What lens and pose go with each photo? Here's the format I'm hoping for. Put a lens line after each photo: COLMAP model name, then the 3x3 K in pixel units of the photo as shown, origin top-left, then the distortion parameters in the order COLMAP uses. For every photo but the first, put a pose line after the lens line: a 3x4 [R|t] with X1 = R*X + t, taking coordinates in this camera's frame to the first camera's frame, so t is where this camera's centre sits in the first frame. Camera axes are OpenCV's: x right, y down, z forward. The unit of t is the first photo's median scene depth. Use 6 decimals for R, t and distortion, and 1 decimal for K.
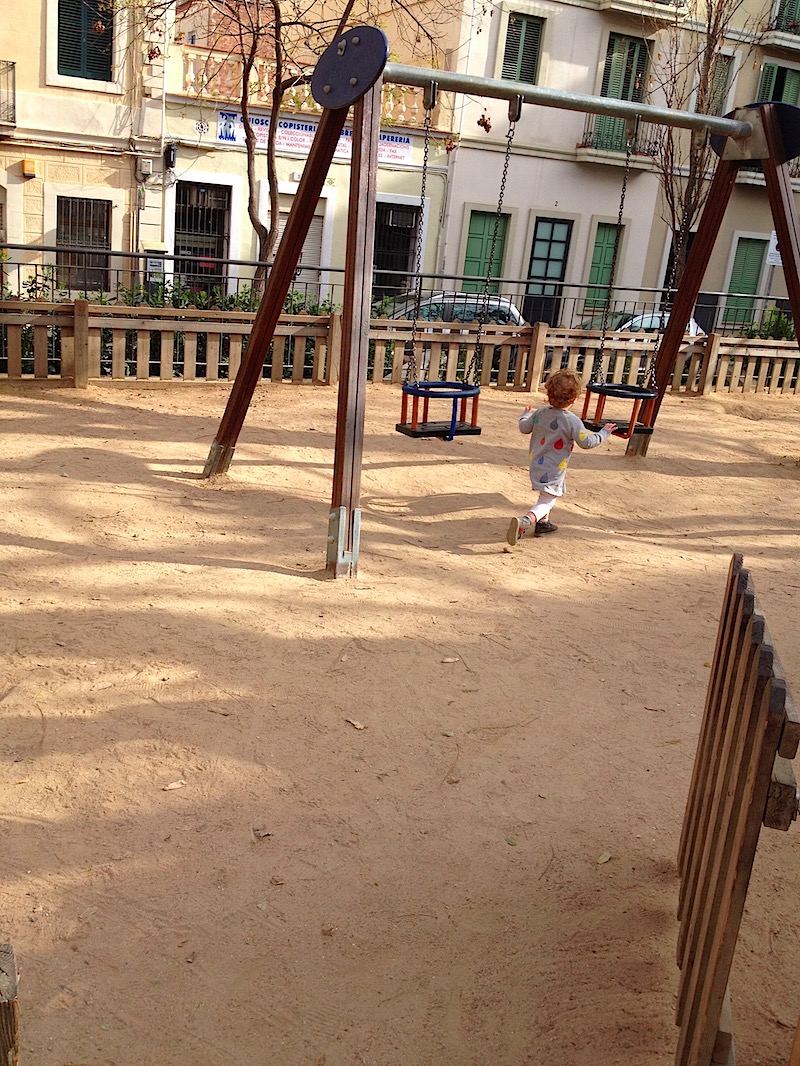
lens RADIAL K [[1005.6, 0, 400.0], [0, 1005.6, 533.0], [0, 0, 1]] dist [0.054031, -0.111817]
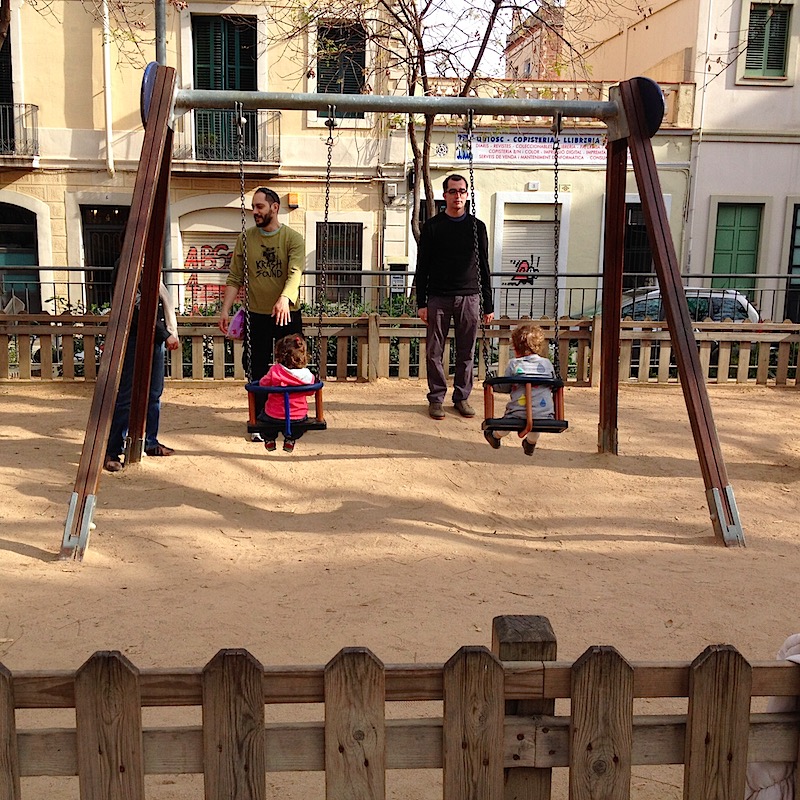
lens RADIAL K [[1001.2, 0, 400.0], [0, 1001.2, 400.0], [0, 0, 1]] dist [0.177017, -0.557401]
pose [[0.929714, -0.007420, -0.368209, 0.159683], [-0.041768, 0.991222, -0.125439, -0.000303], [0.365907, 0.132001, 0.921242, 0.028262]]
